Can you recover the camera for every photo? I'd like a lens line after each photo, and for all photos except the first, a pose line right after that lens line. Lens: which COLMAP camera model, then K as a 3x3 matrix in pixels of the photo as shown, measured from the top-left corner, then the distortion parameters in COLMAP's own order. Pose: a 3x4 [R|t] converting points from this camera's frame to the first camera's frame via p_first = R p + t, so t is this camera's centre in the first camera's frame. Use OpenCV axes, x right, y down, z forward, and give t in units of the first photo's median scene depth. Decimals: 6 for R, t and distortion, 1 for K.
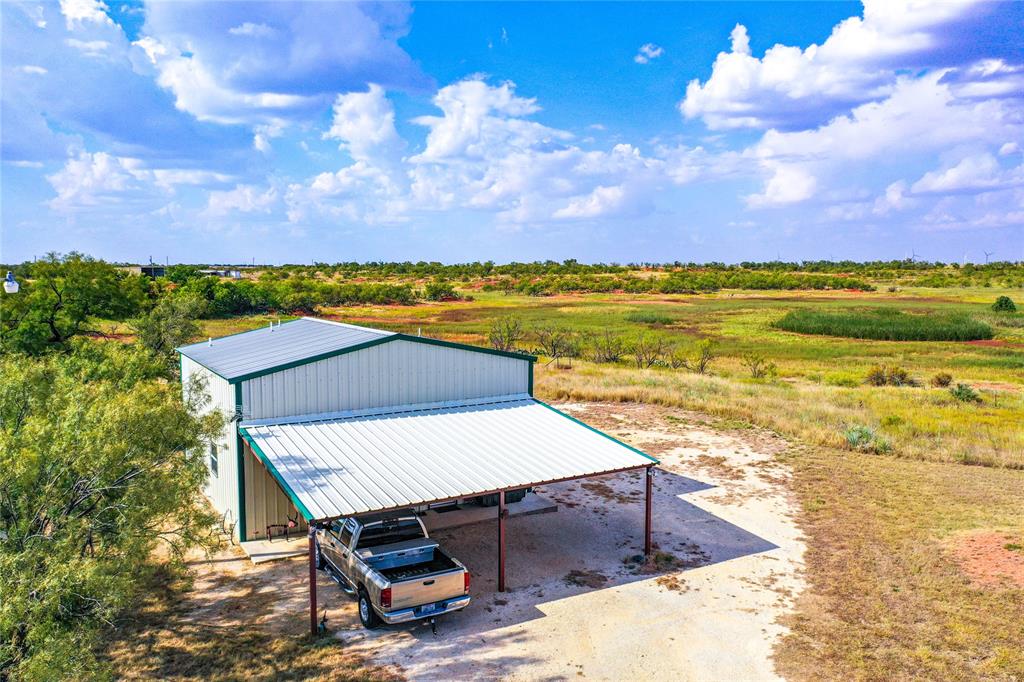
lens RADIAL K [[792.6, 0, 512.0], [0, 792.6, 341.0], [0, 0, 1]] dist [-0.011540, -0.007875]
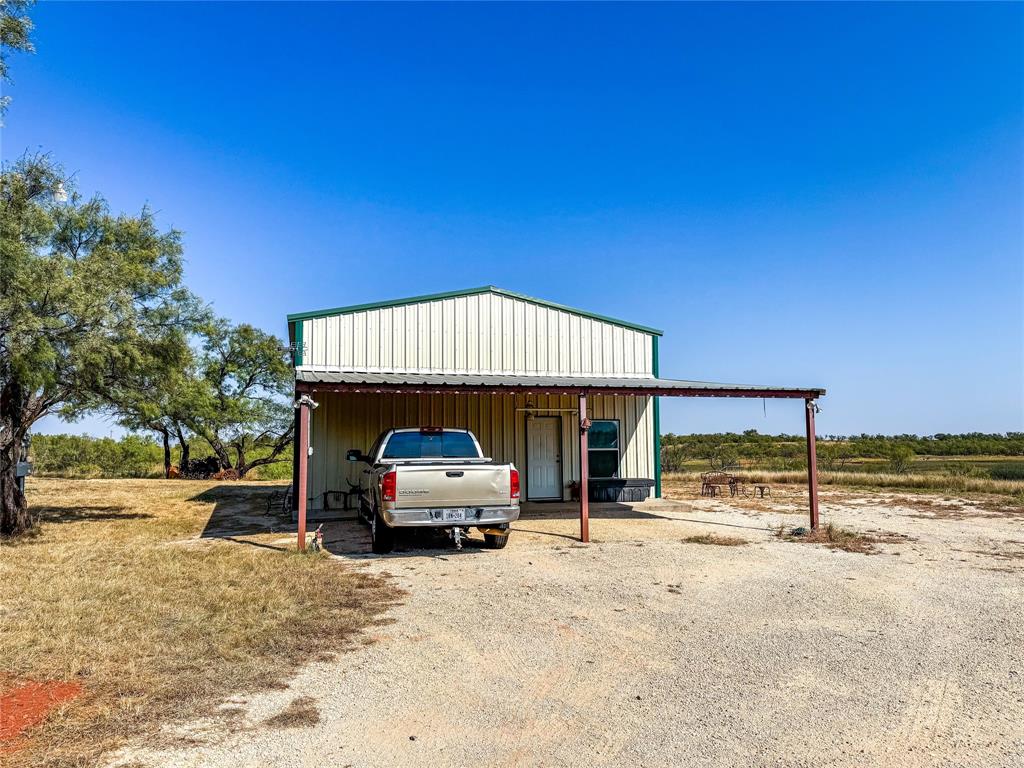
lens RADIAL K [[707.0, 0, 506.8], [0, 707.0, 384.4], [0, 0, 1]] dist [0.066095, -0.107840]
pose [[0.966642, -0.032907, -0.254007, 0.057757], [-0.014255, 0.983263, -0.181633, 0.202704], [0.255733, 0.179195, 0.949995, 0.248870]]
